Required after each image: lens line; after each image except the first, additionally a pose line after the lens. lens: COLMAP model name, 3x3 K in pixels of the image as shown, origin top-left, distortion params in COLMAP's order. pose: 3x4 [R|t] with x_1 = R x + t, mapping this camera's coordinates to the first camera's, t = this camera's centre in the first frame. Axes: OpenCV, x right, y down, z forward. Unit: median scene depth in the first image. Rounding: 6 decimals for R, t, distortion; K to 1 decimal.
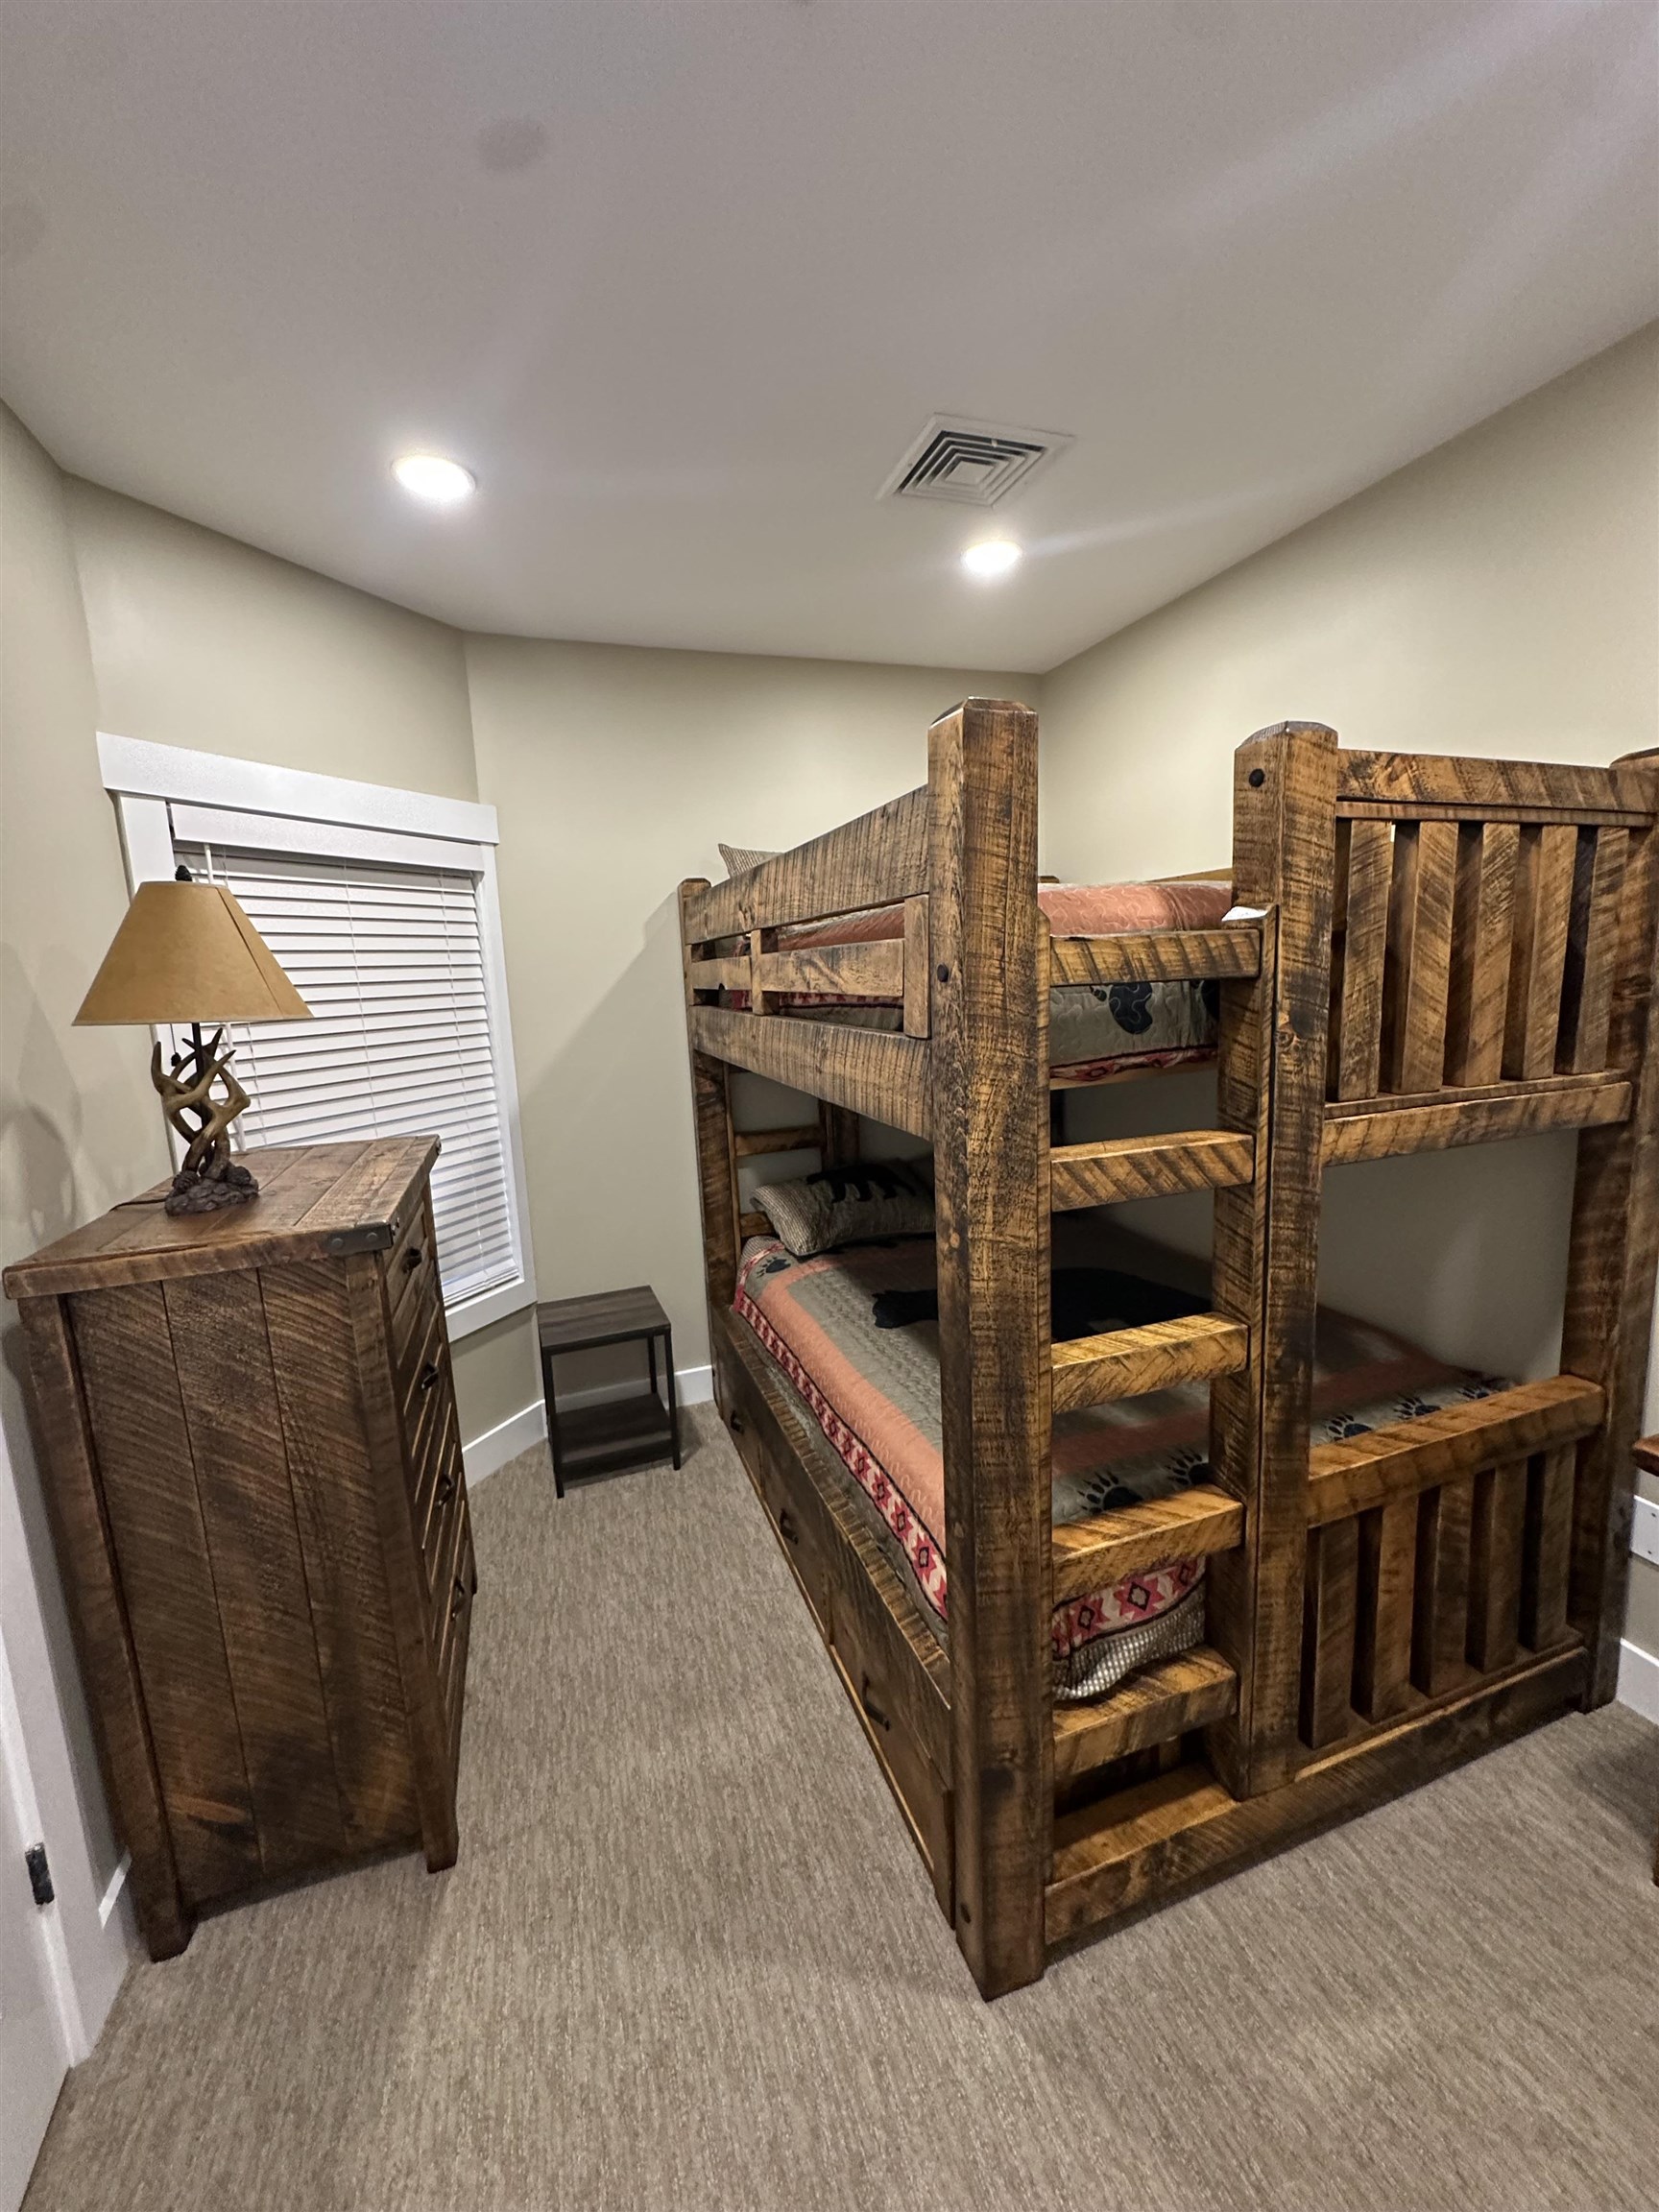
lens RADIAL K [[881.7, 0, 838.1], [0, 881.7, 1108.1], [0, 0, 1]] dist [0.001374, 0.000963]
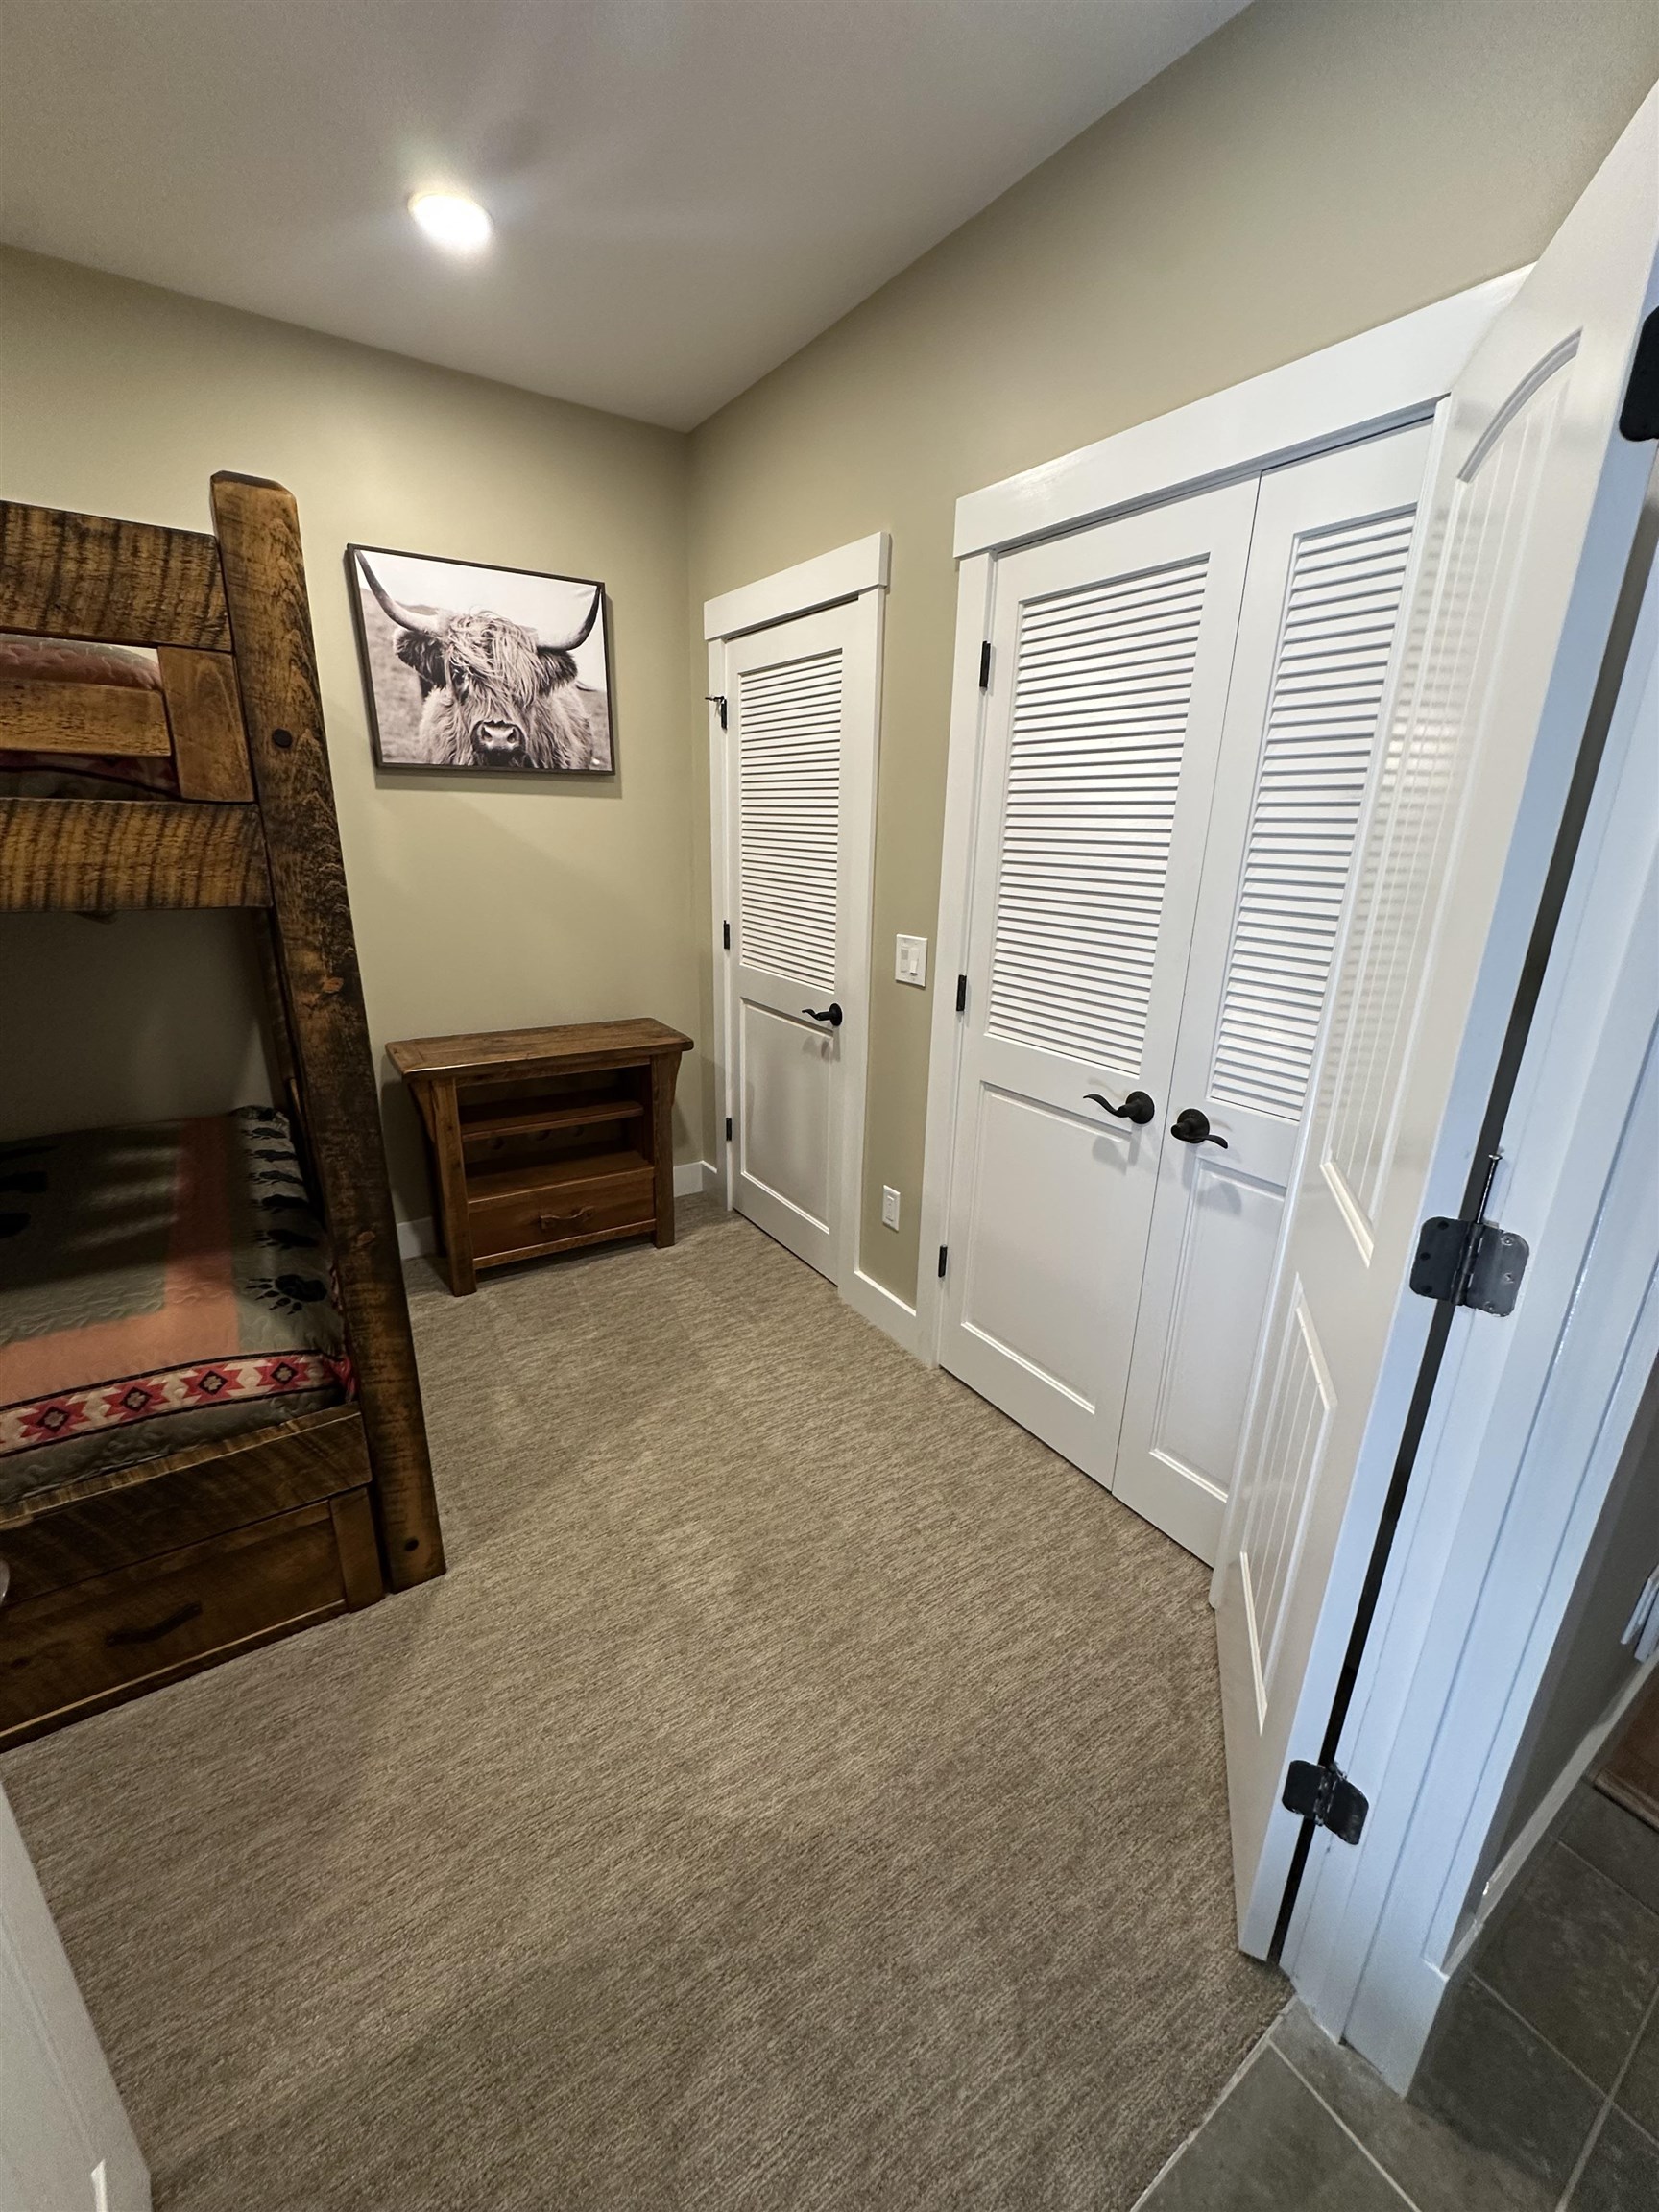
lens RADIAL K [[881.7, 0, 833.2], [0, 881.7, 1104.9], [0, 0, 1]] dist [0.001374, 0.000963]
pose [[-0.248149, -0.251485, 0.935509, -1.038395], [0.145442, 0.945097, 0.292641, 0.050454], [-0.957741, 0.208681, -0.197949, 0.563571]]
